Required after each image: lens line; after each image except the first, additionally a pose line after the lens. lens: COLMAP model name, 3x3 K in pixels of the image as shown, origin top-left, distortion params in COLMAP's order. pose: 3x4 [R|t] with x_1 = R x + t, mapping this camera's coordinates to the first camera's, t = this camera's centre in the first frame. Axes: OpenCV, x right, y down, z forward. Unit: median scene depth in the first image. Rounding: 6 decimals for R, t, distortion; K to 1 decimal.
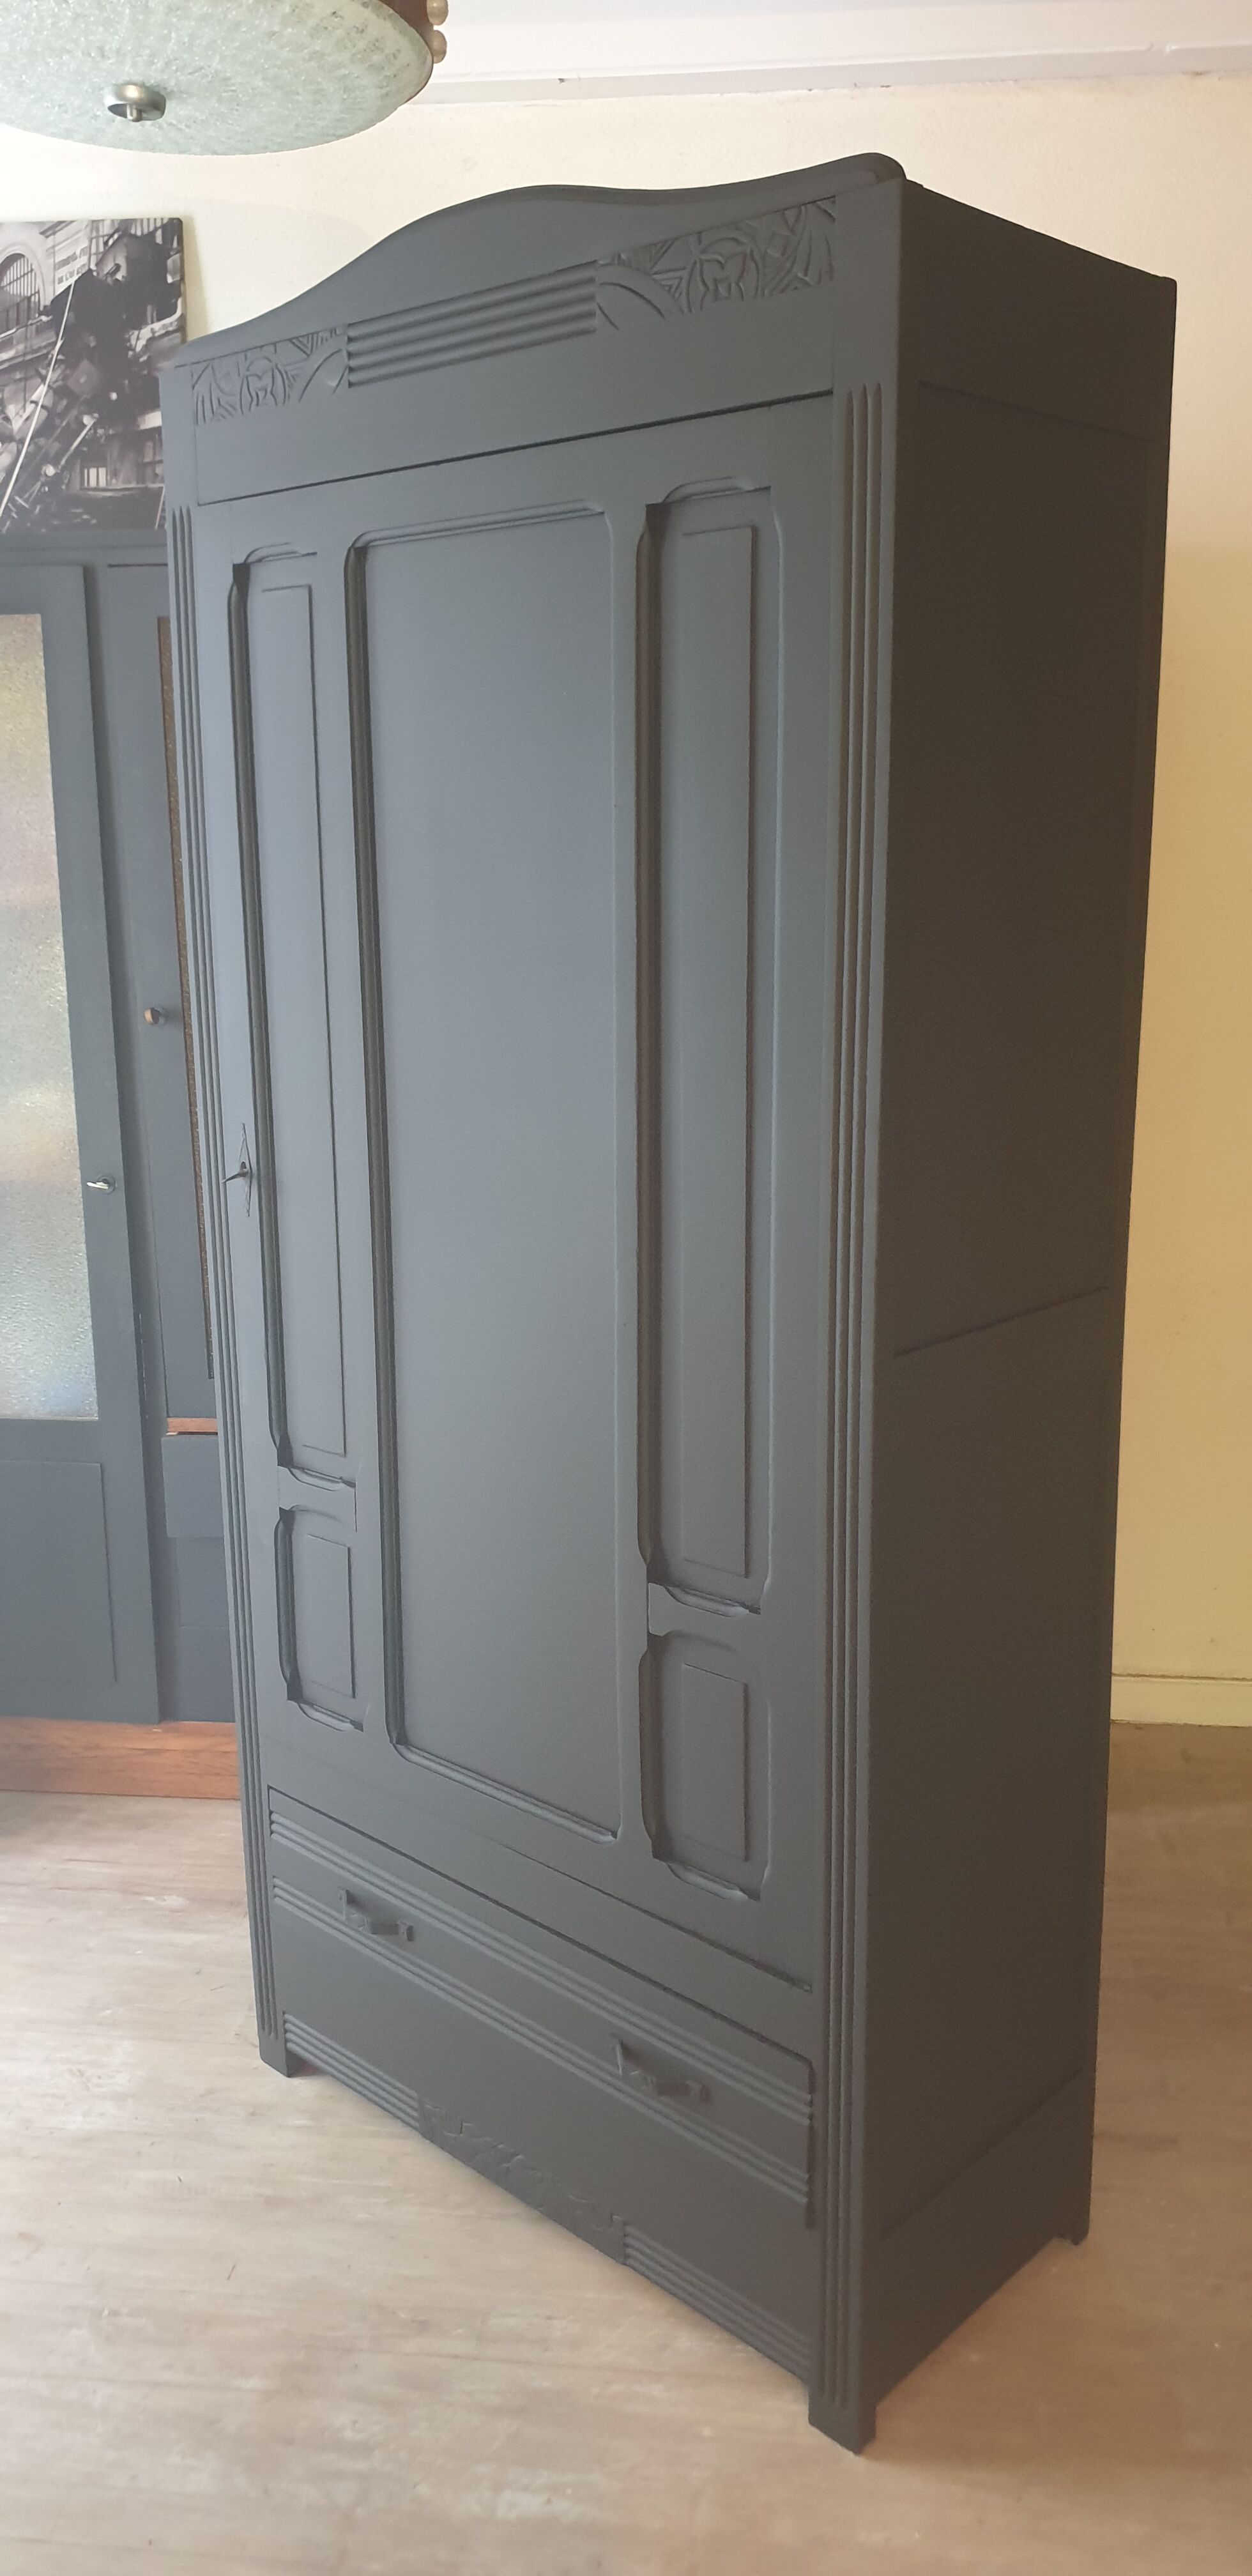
lens RADIAL K [[2037.5, 0, 653.6], [0, 2037.5, 1301.4], [0, 0, 1]] dist [0.015085, 0.013890]
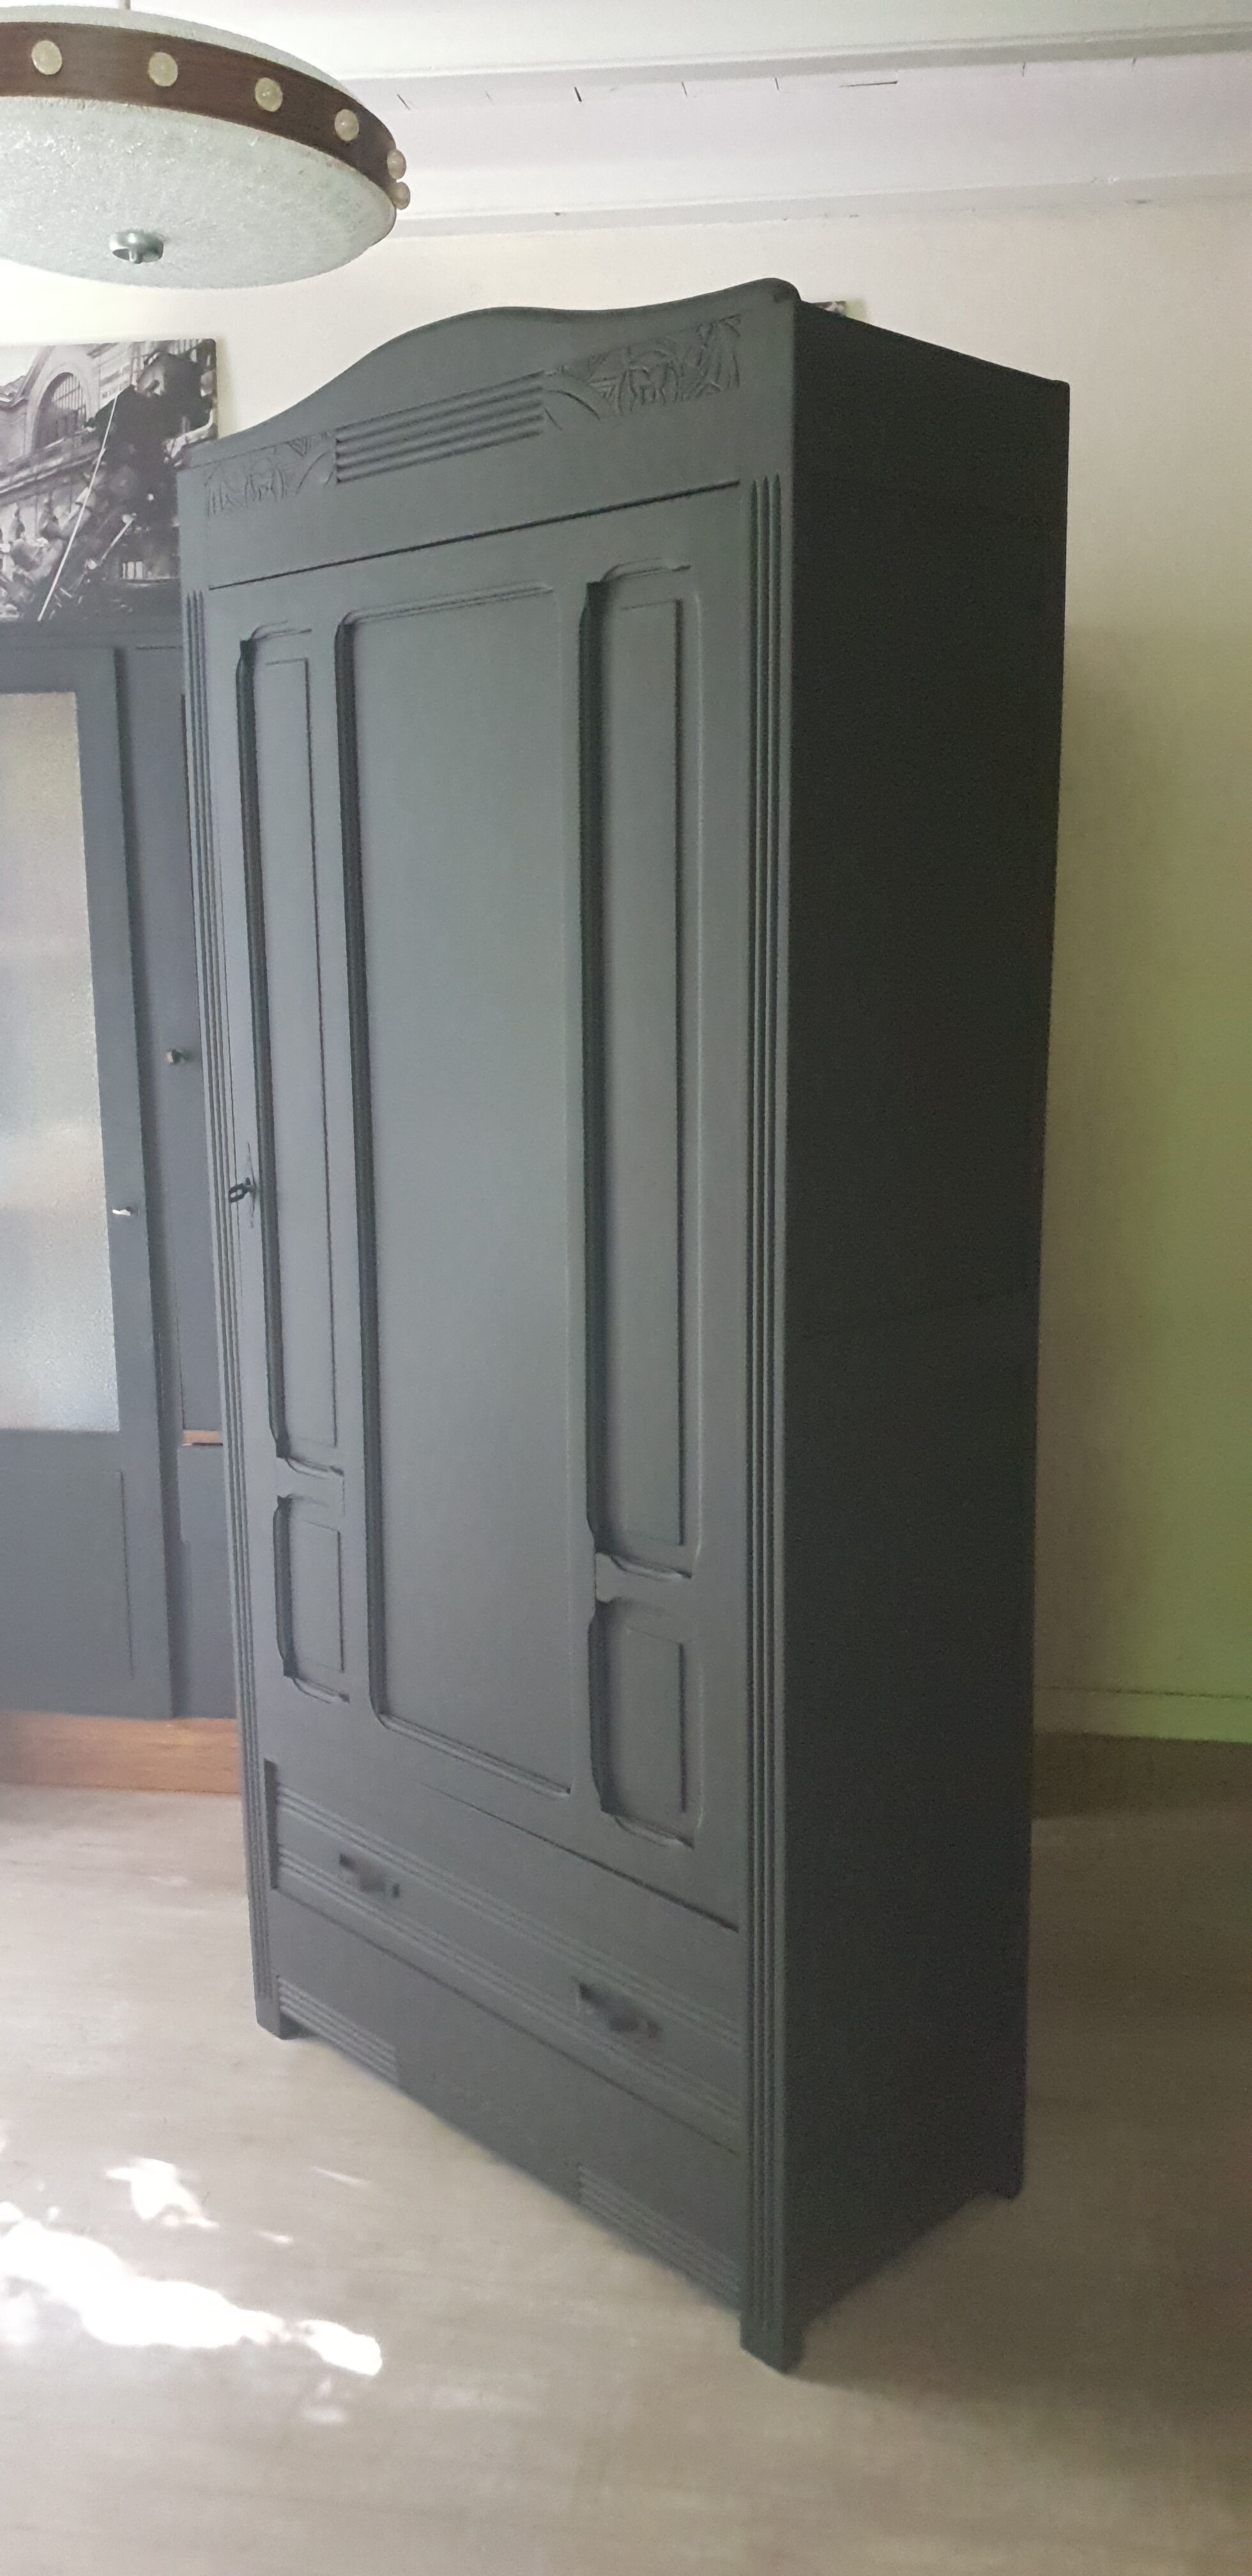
lens RADIAL K [[2037.5, 0, 637.0], [0, 2037.5, 1302.0], [0, 0, 1]] dist [0.015085, 0.013890]
pose [[0.999073, 0.005130, -0.042739, 0.060874], [-0.006910, 0.999110, -0.041621, 0.044729], [0.042487, 0.041877, 0.998219, -0.090367]]
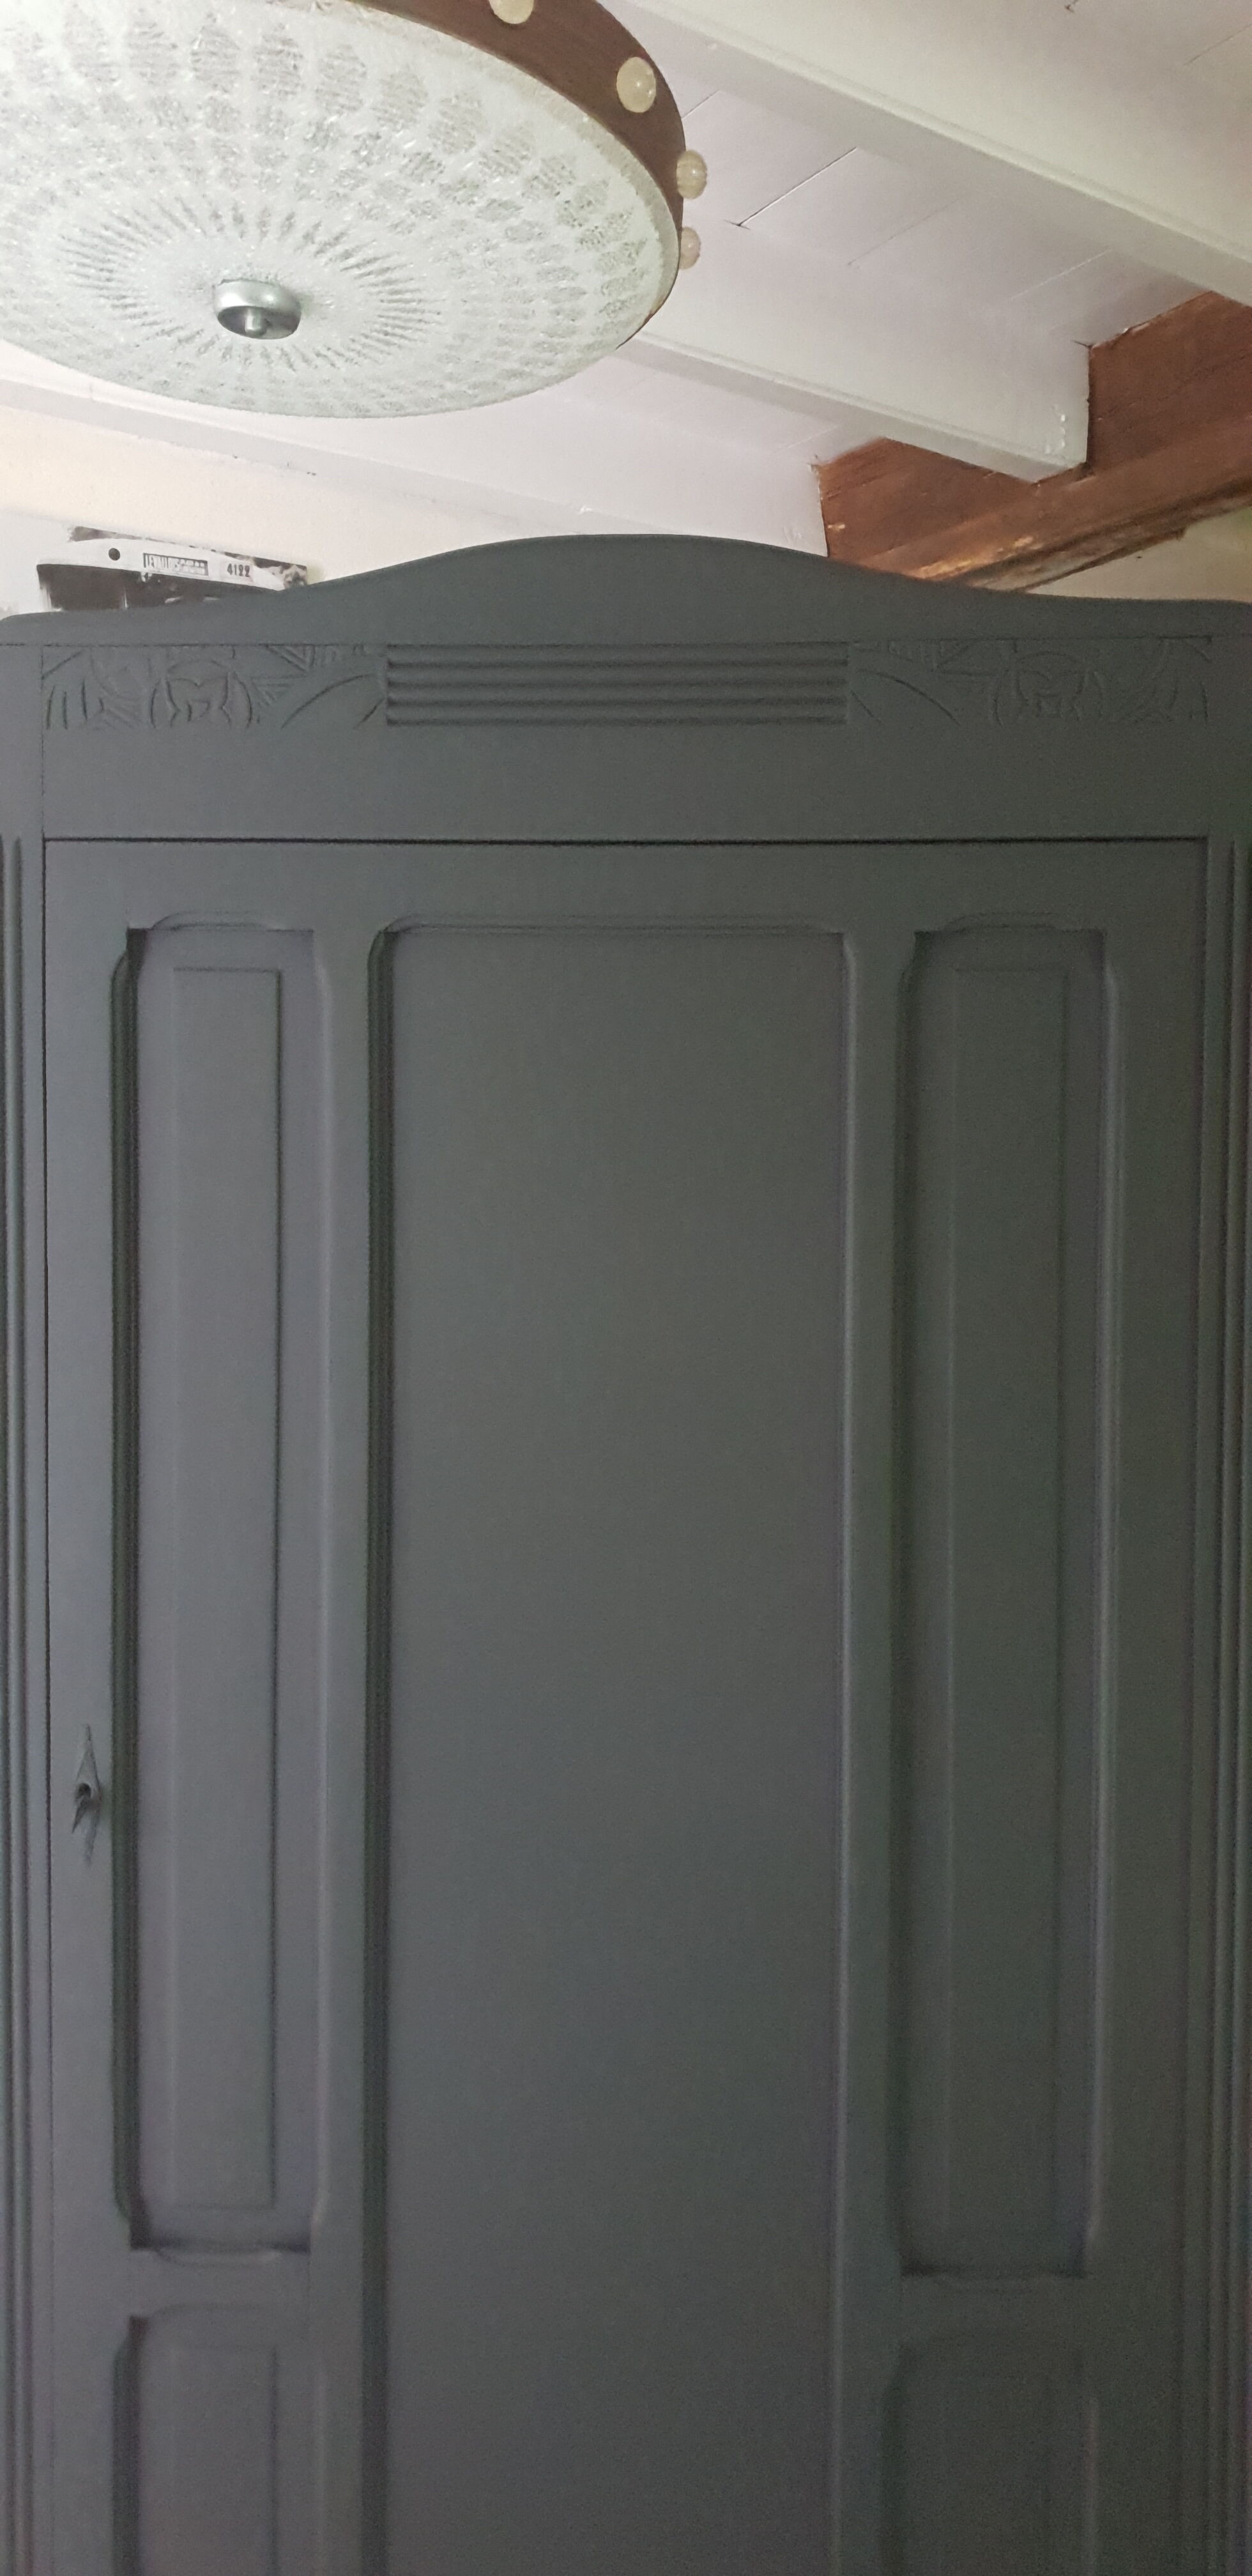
lens RADIAL K [[2037.5, 0, 646.1], [0, 2037.5, 1281.3], [0, 0, 1]] dist [0.015085, 0.013890]
pose [[0.779640, -0.020669, 0.625887, -0.496913], [0.129327, 0.983224, -0.128627, -0.127957], [-0.612728, 0.181227, 0.769234, 0.372508]]
